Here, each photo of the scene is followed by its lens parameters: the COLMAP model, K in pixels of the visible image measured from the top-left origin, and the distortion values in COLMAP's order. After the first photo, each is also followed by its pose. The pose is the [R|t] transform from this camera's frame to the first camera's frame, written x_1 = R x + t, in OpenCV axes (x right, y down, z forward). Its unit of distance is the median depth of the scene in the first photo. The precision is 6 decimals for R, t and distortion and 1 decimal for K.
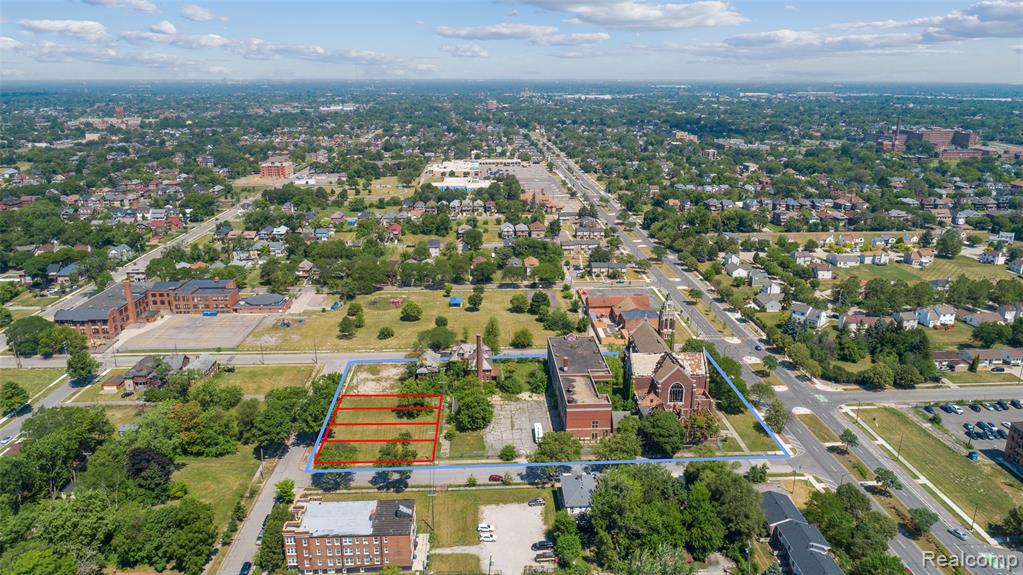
lens RADIAL K [[696.7, 0, 510.4], [0, 696.7, 291.1], [0, 0, 1]] dist [-0.015334, 0.005213]
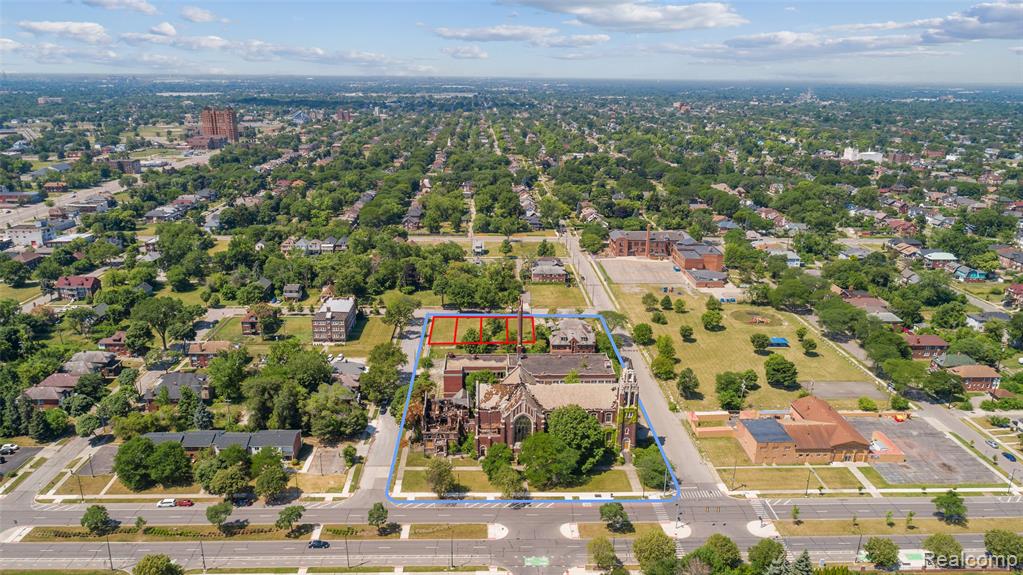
lens RADIAL K [[683.7, 0, 511.0], [0, 683.7, 292.1], [0, 0, 1]] dist [-0.014287, 0.006659]
pose [[-0.012189, 0.303767, -0.952668, 0.735680], [-0.304983, 0.906212, 0.292856, -0.194481], [0.952280, 0.294117, 0.081598, 0.630593]]
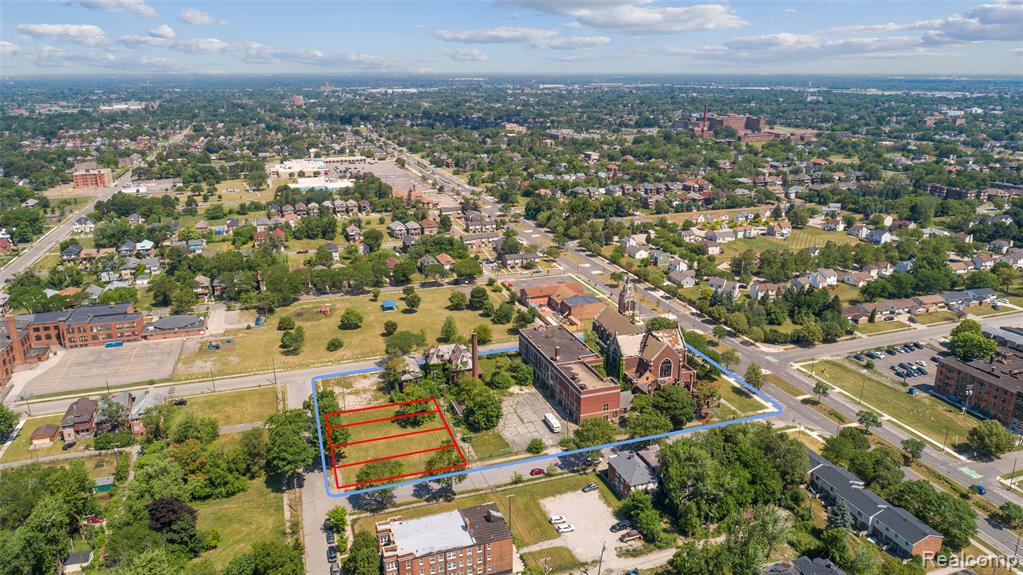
lens RADIAL K [[706.5, 0, 510.0], [0, 706.5, 283.3], [0, 0, 1]] dist [-0.014986, 0.004948]
pose [[0.960705, -0.083354, 0.264760, -0.181163], [0.084732, 0.996384, 0.006234, -0.007033], [-0.264323, 0.016445, 0.964294, 0.014196]]
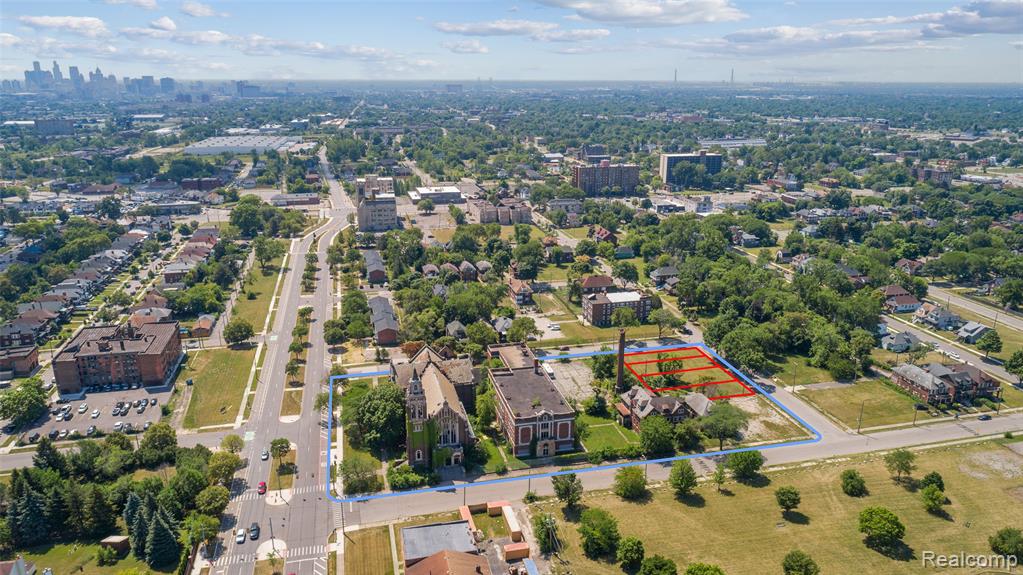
lens RADIAL K [[705.5, 0, 511.5], [0, 705.5, 287.5], [0, 0, 1]] dist [-0.011267, 0.002281]
pose [[-0.982170, 0.051108, -0.180914, 0.204367], [-0.058182, 0.832451, 0.551035, -0.376350], [0.178764, 0.551736, -0.814635, 1.245087]]
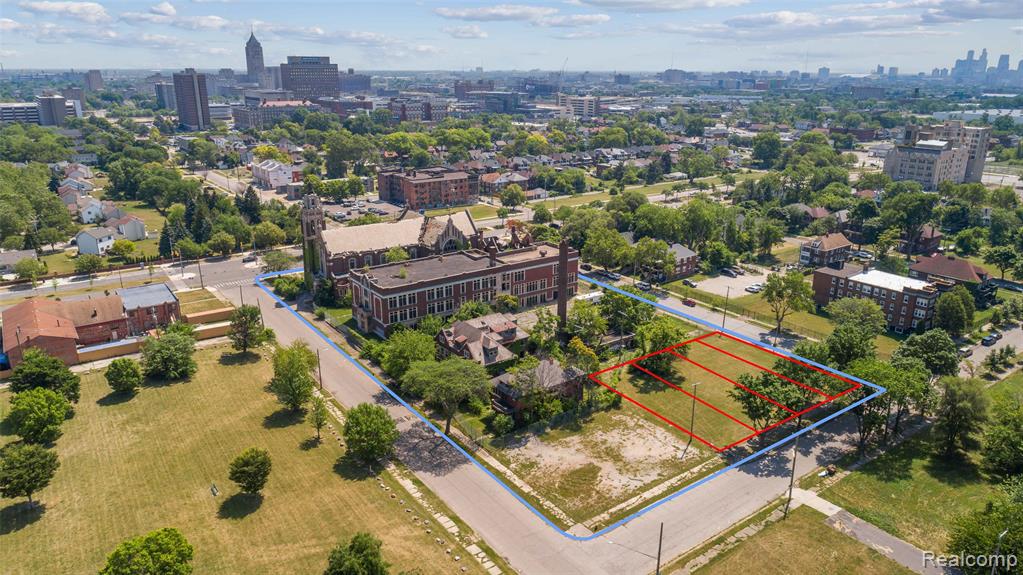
lens RADIAL K [[683.7, 0, 511.0], [0, 683.7, 292.1], [0, 0, 1]] dist [-0.014287, 0.006659]
pose [[-0.548144, -0.264212, 0.793556, -0.370248], [0.239970, 0.859221, 0.451833, -0.132244], [-0.801219, 0.438099, -0.407574, 0.929656]]
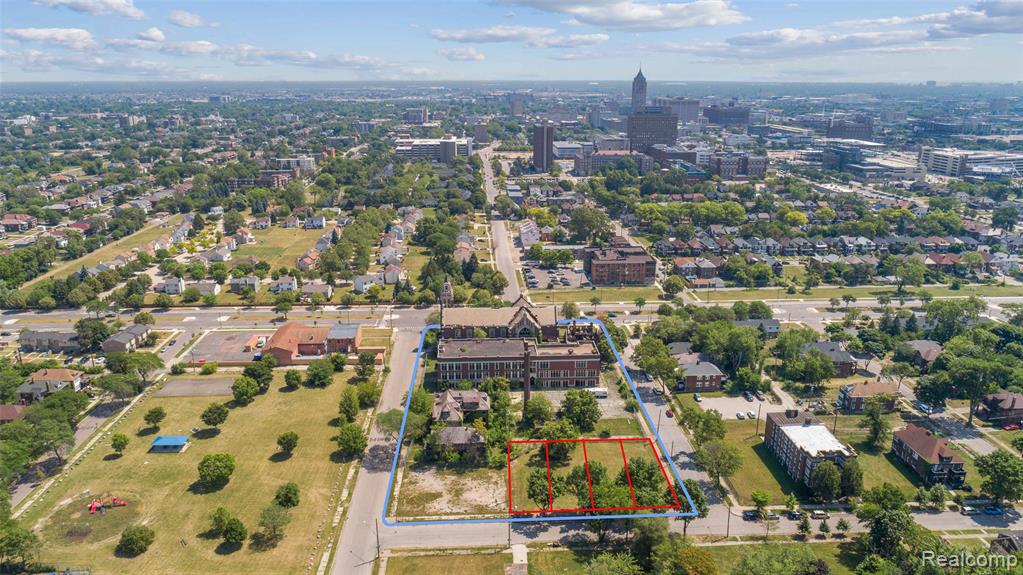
lens RADIAL K [[702.2, 0, 511.5], [0, 702.2, 287.5], [0, 0, 1]] dist [-0.012139, 0.003672]
pose [[0.001109, -0.288967, 0.957338, -0.655290], [0.294288, 0.915039, 0.275859, -0.199738], [-0.955716, 0.281427, 0.086054, 0.648478]]
